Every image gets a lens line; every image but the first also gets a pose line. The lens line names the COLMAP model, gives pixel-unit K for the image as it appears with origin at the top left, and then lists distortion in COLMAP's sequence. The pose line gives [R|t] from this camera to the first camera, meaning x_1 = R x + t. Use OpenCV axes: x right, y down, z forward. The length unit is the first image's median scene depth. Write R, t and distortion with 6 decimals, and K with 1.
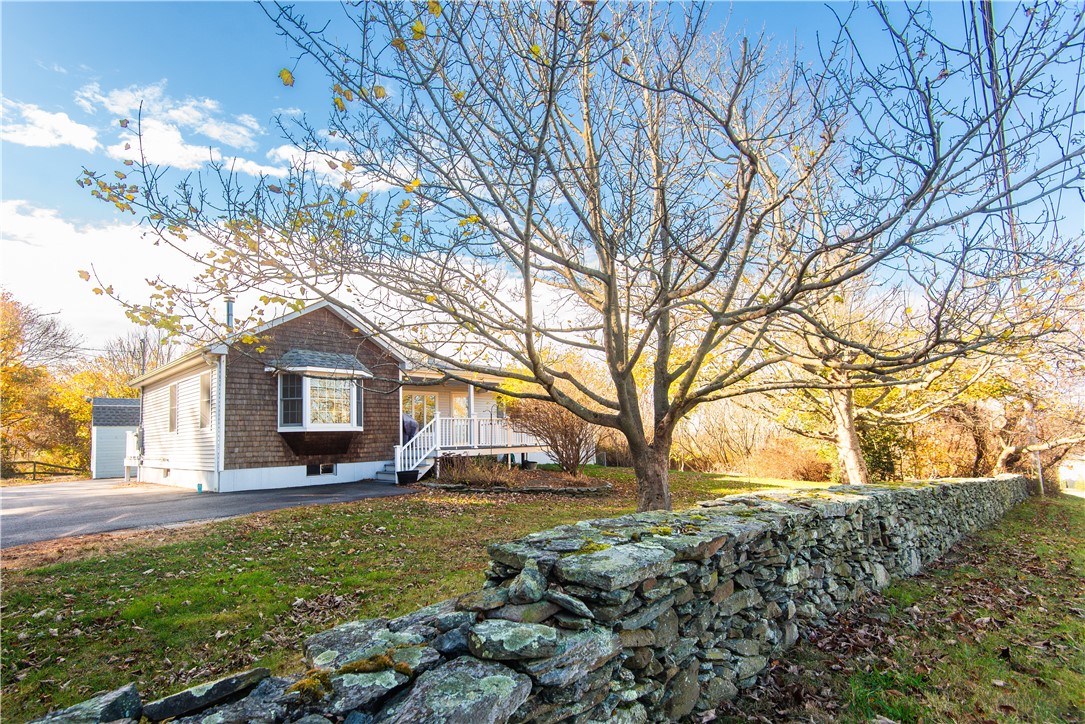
lens RADIAL K [[524.6, 0, 532.4], [0, 524.6, 395.1], [0, 0, 1]] dist [-0.000432, -0.000077]
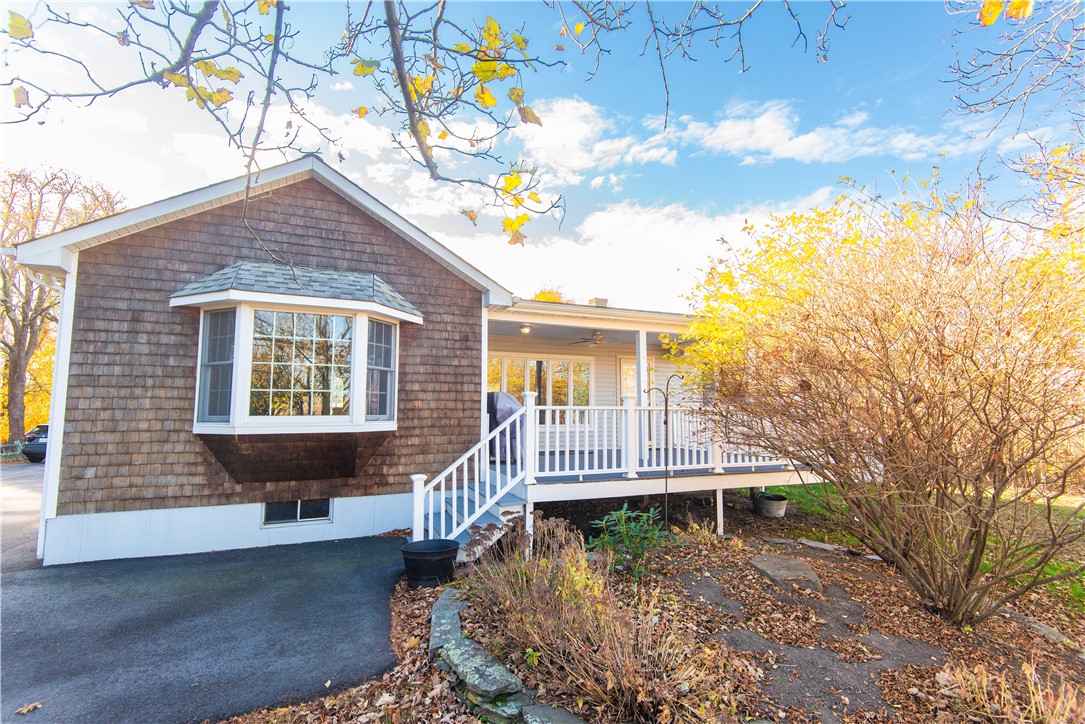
lens RADIAL K [[489.0, 0, 540.3], [0, 489.0, 368.1], [0, 0, 1]] dist [0.032725, -0.020135]
pose [[0.913805, -0.009133, -0.406050, -0.014507], [0.007844, 0.999958, -0.004838, 0.014931], [0.406077, 0.001236, 0.913838, 0.678372]]
